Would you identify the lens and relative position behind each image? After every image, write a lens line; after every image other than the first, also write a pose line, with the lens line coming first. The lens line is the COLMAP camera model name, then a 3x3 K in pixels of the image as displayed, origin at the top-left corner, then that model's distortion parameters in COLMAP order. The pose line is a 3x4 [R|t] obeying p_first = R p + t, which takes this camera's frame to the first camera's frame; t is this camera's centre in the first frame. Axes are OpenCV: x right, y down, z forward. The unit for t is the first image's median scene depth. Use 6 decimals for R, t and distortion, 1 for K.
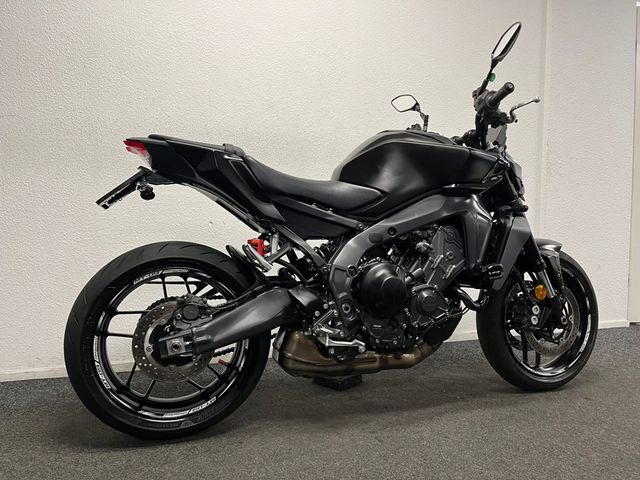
lens RADIAL K [[513.7, 0, 322.2], [0, 513.7, 240.5], [0, 0, 1]] dist [0.016628, -0.018617]
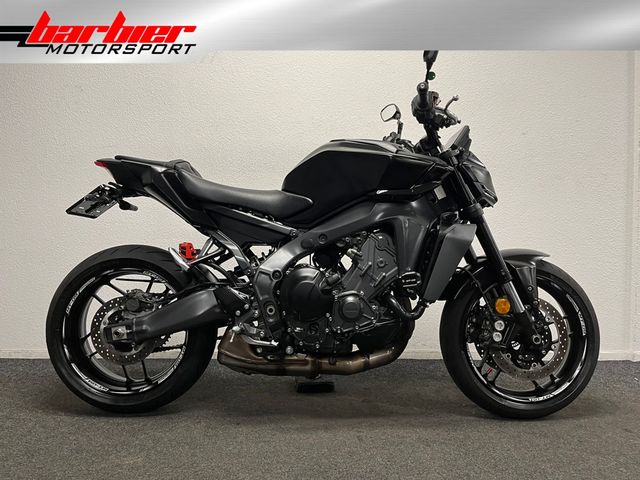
lens RADIAL K [[513.7, 0, 323.2], [0, 513.7, 243.3], [0, 0, 1]] dist [0.016628, -0.018617]
pose [[0.940945, 0.005731, -0.338512, 0.484099], [-0.016506, 0.999444, -0.028959, 0.022586], [0.338158, 0.032837, 0.940516, 0.035848]]
